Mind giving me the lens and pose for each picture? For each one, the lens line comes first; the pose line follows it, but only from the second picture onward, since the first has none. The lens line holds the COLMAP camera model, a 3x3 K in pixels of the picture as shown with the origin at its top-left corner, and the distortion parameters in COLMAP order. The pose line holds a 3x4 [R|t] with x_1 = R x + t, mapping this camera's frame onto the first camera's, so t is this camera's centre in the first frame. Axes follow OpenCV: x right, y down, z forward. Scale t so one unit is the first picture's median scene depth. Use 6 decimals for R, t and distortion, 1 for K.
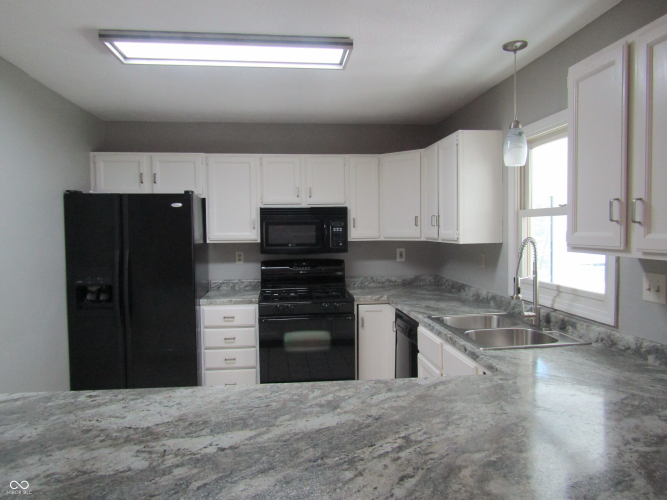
lens RADIAL K [[473.6, 0, 339.8], [0, 473.6, 249.7], [0, 0, 1]] dist [-0.011102, -0.000257]
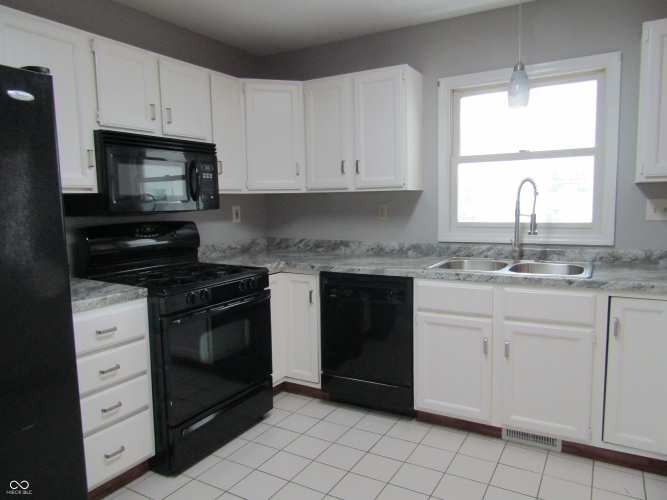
lens RADIAL K [[473.6, 0, 337.4], [0, 473.6, 253.4], [0, 0, 1]] dist [-0.011102, -0.000257]
pose [[0.583306, -0.088042, 0.807467, -0.501120], [0.045992, 0.996093, 0.075385, 0.028882], [-0.810949, -0.006835, 0.585076, 0.480669]]
